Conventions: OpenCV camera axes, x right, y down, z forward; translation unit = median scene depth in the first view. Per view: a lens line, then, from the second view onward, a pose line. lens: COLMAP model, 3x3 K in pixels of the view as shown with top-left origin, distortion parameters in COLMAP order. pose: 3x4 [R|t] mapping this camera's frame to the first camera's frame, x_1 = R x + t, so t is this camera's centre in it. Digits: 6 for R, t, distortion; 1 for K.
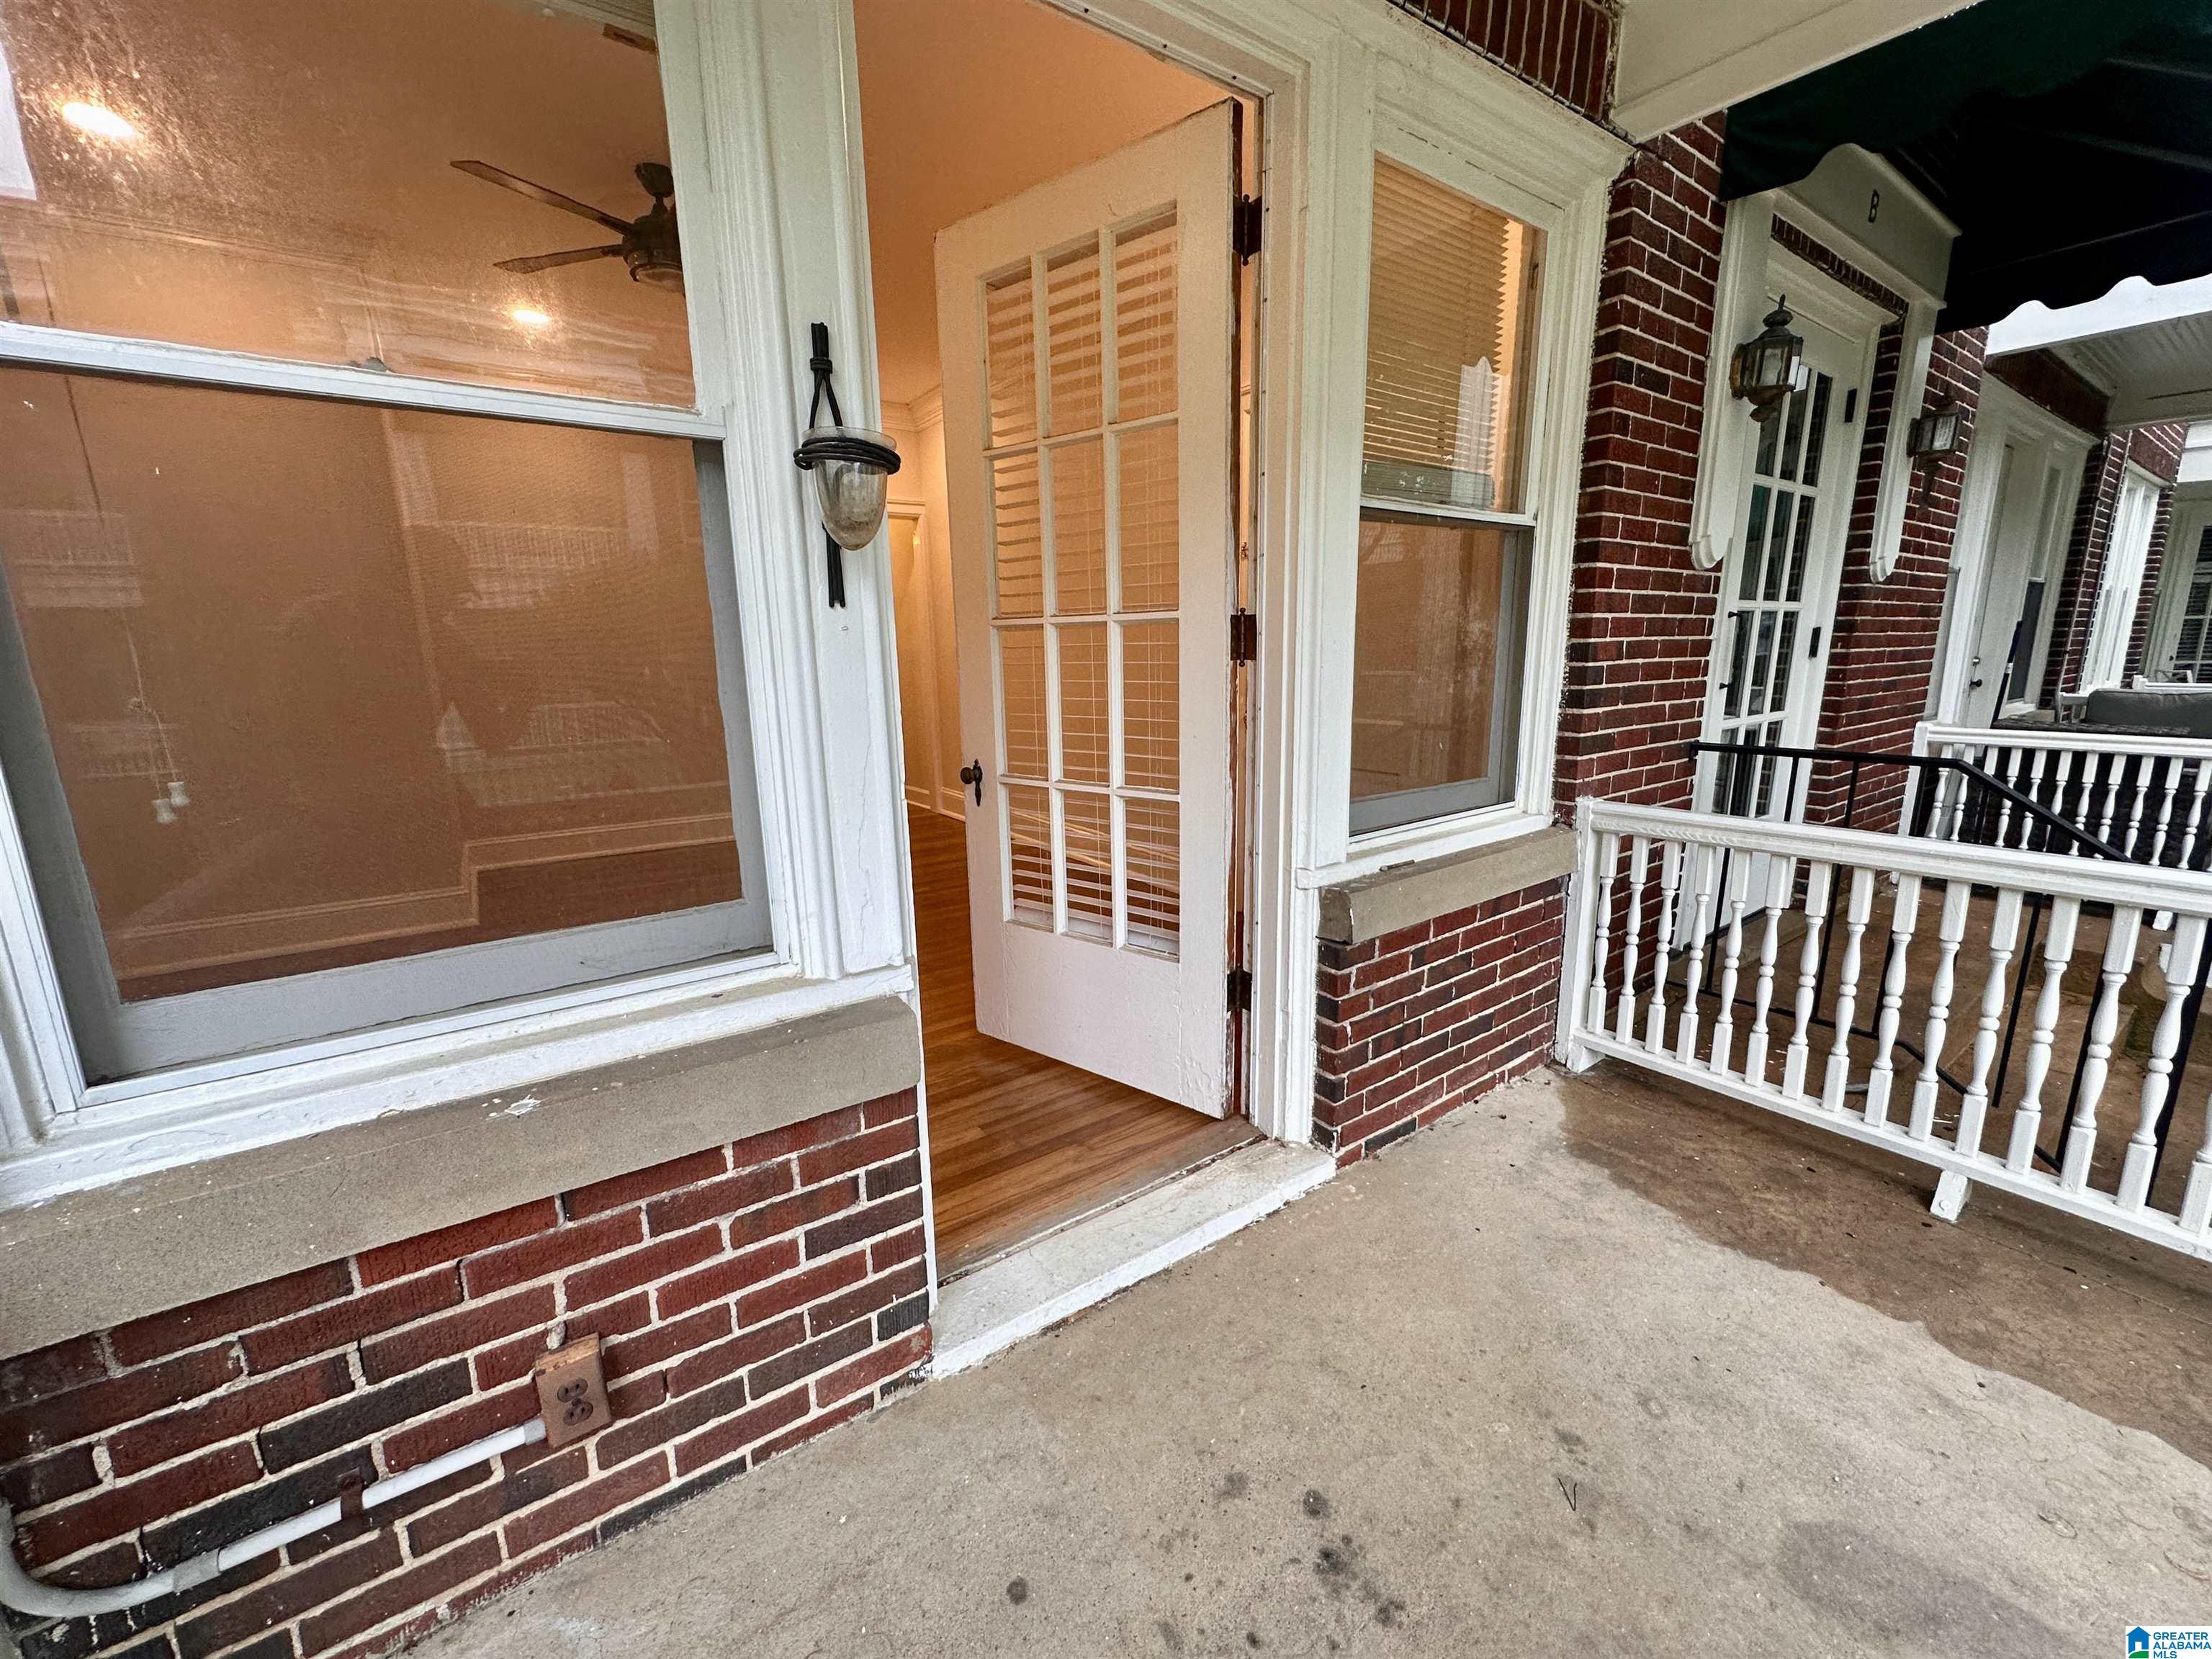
lens RADIAL K [[882.2, 0, 1105.2], [0, 882.2, 833.7], [0, 0, 1]] dist [-0.002356, 0.000638]
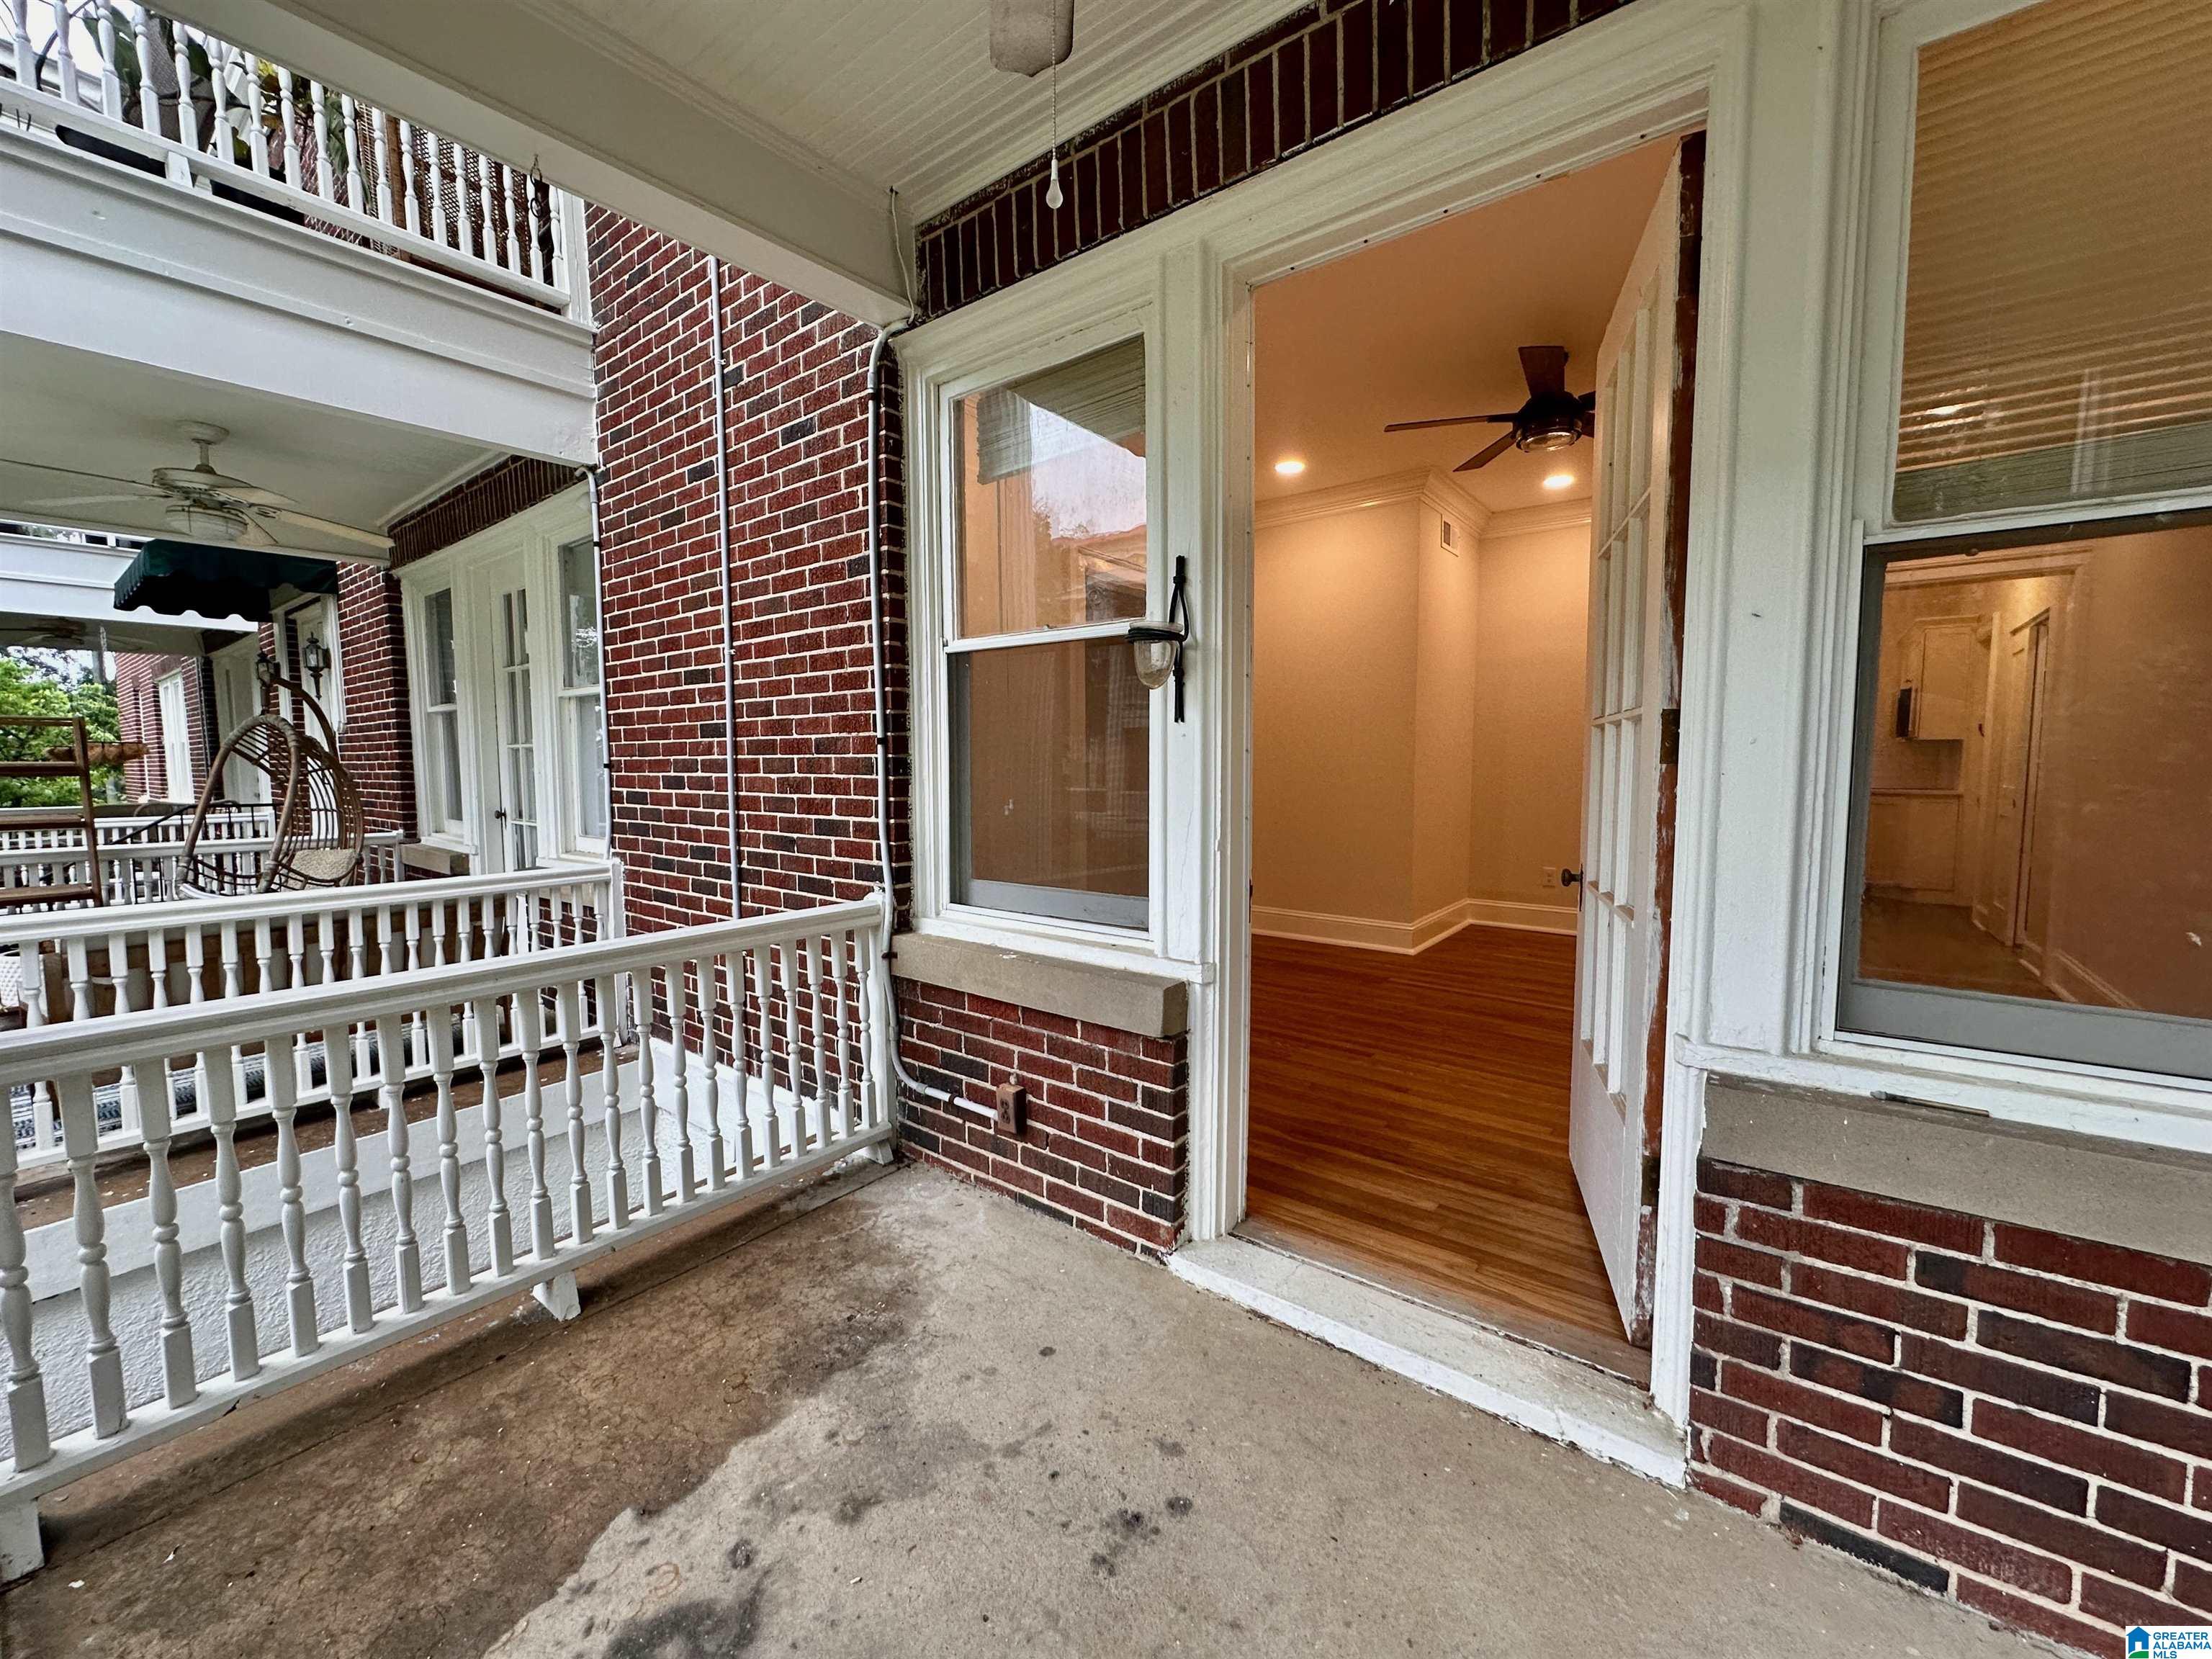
lens RADIAL K [[882.2, 0, 1108.6], [0, 882.2, 832.3], [0, 0, 1]] dist [-0.002356, 0.000638]
pose [[0.297488, 0.093055, -0.950180, 1.160543], [-0.199895, 0.979251, 0.033318, -0.087474], [0.933565, 0.180024, 0.309917, 0.409280]]
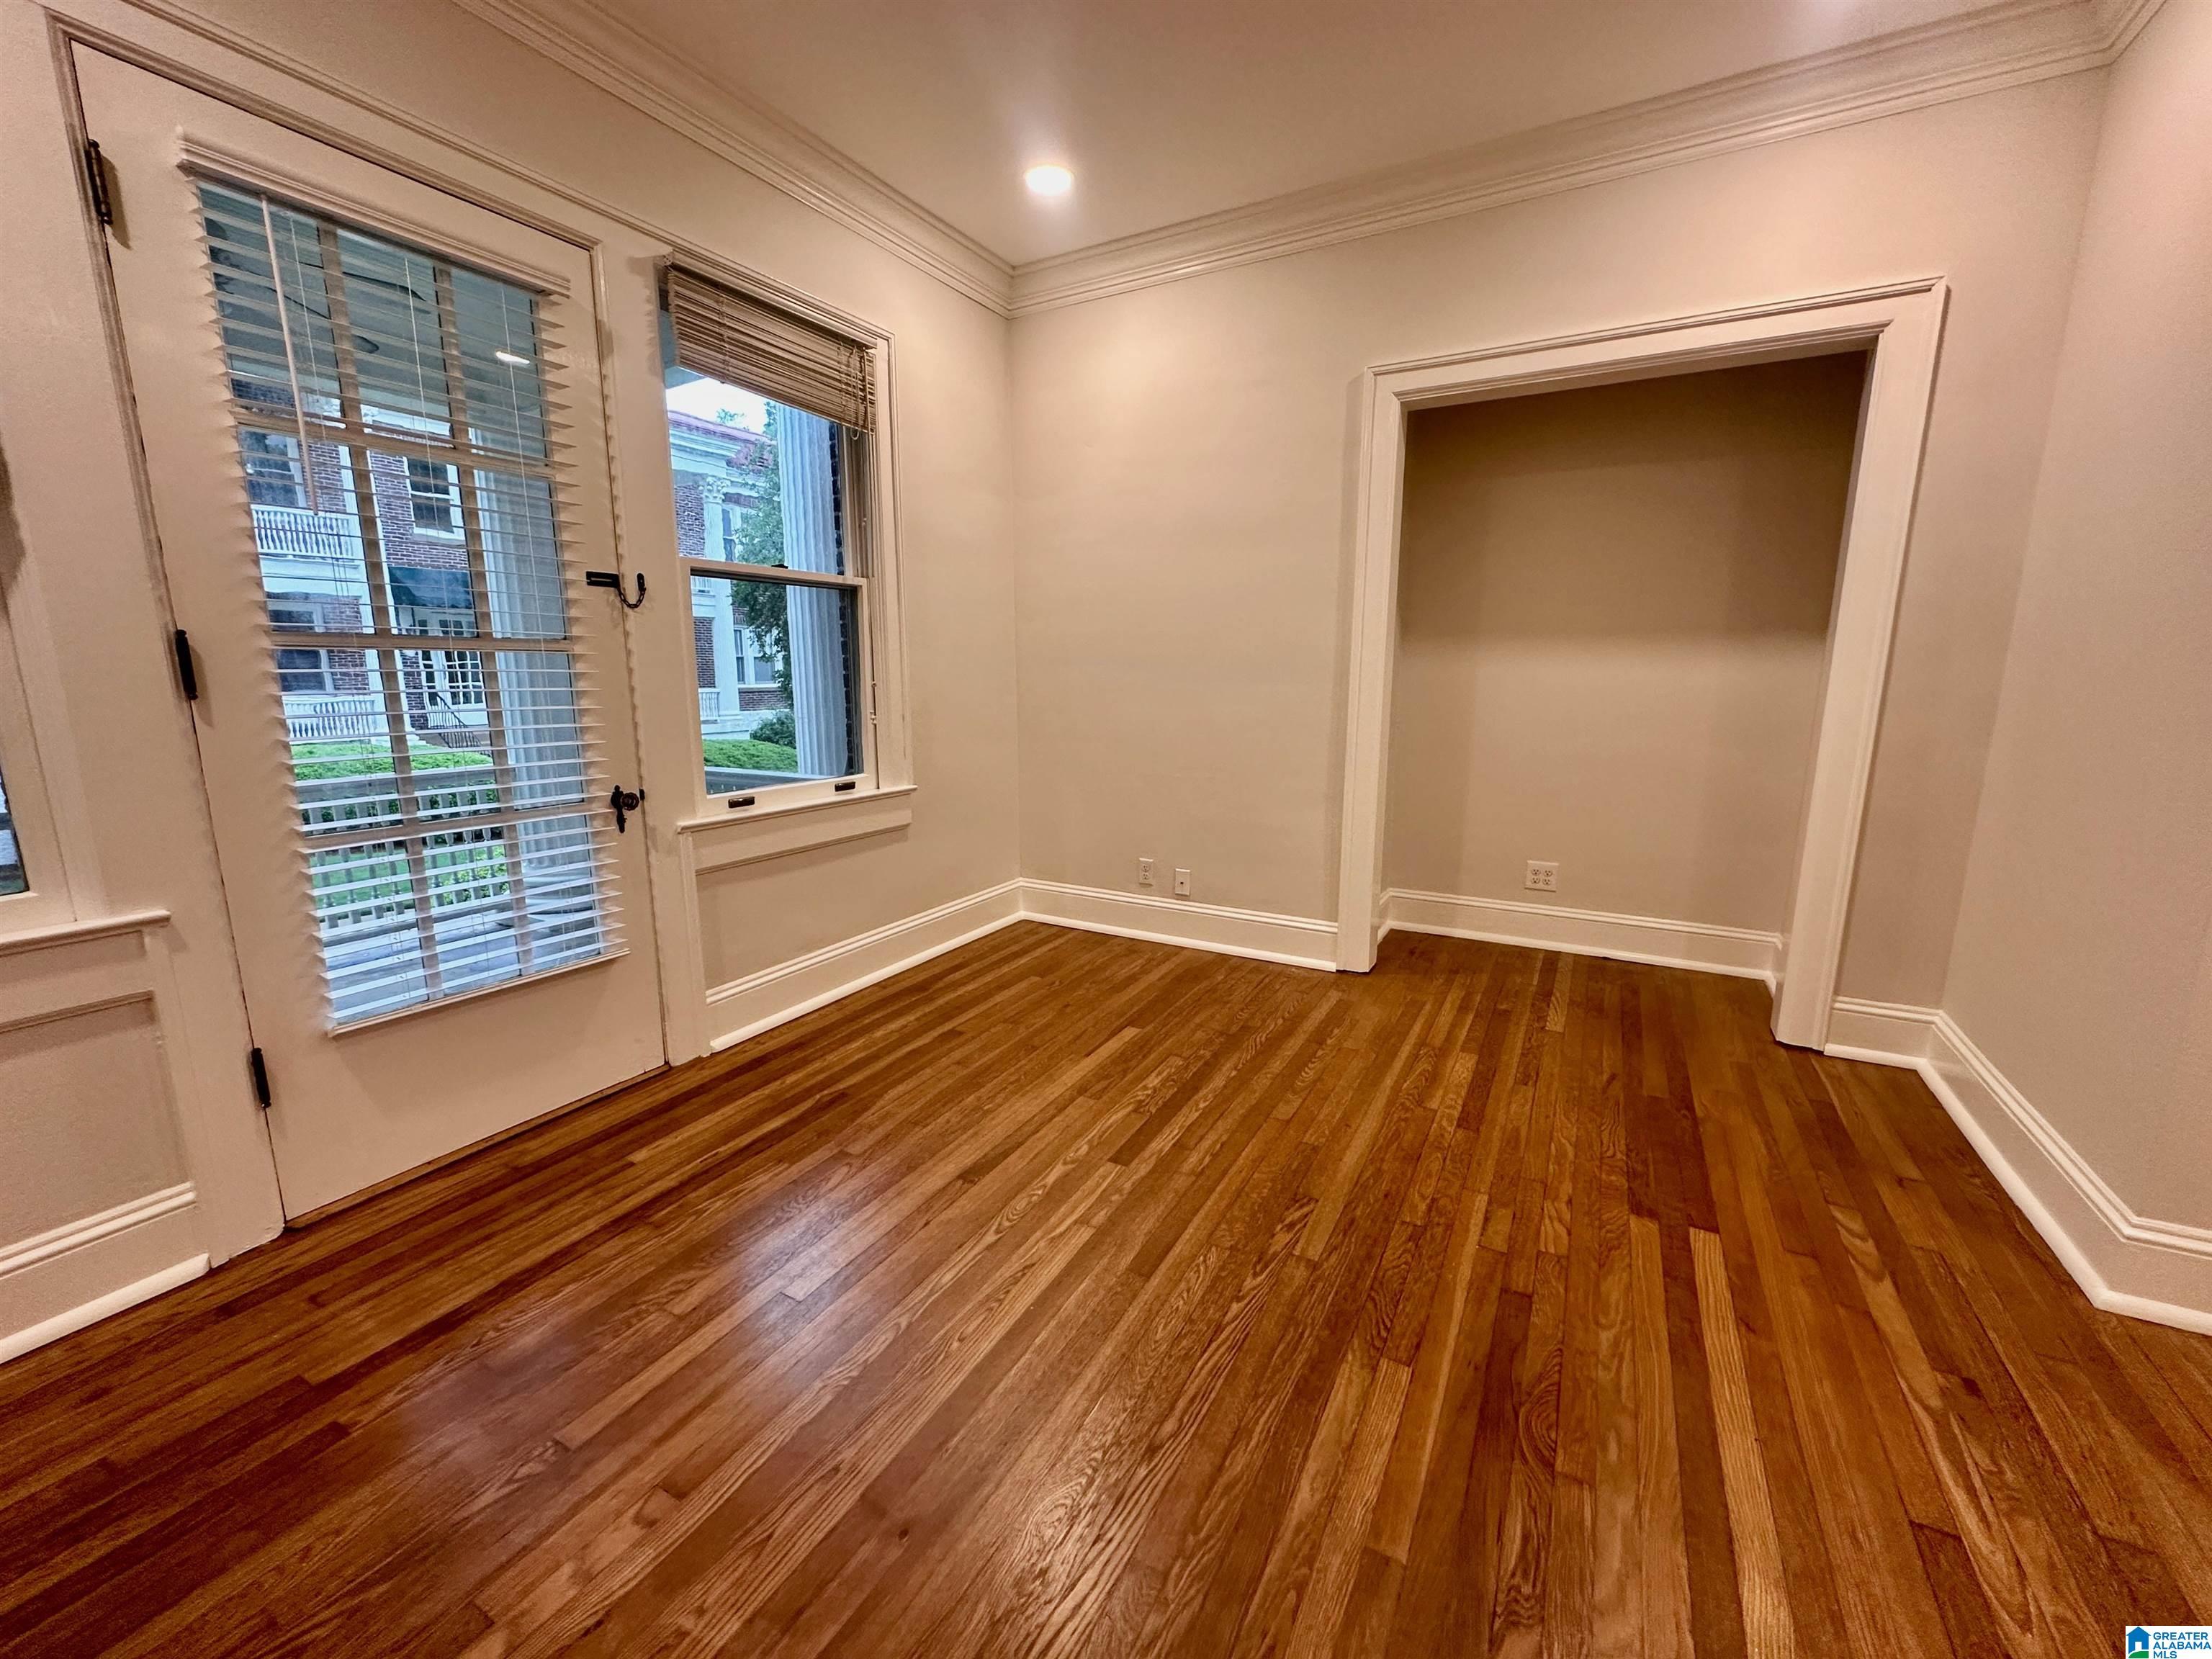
lens RADIAL K [[882.2, 0, 1105.4], [0, 882.2, 830.1], [0, 0, 1]] dist [-0.002356, 0.000638]
pose [[-0.902891, 0.094014, -0.419463, -0.405331], [-0.074071, 0.927171, 0.367244, -0.676596], [0.423440, 0.362651, -0.830170, 3.212193]]
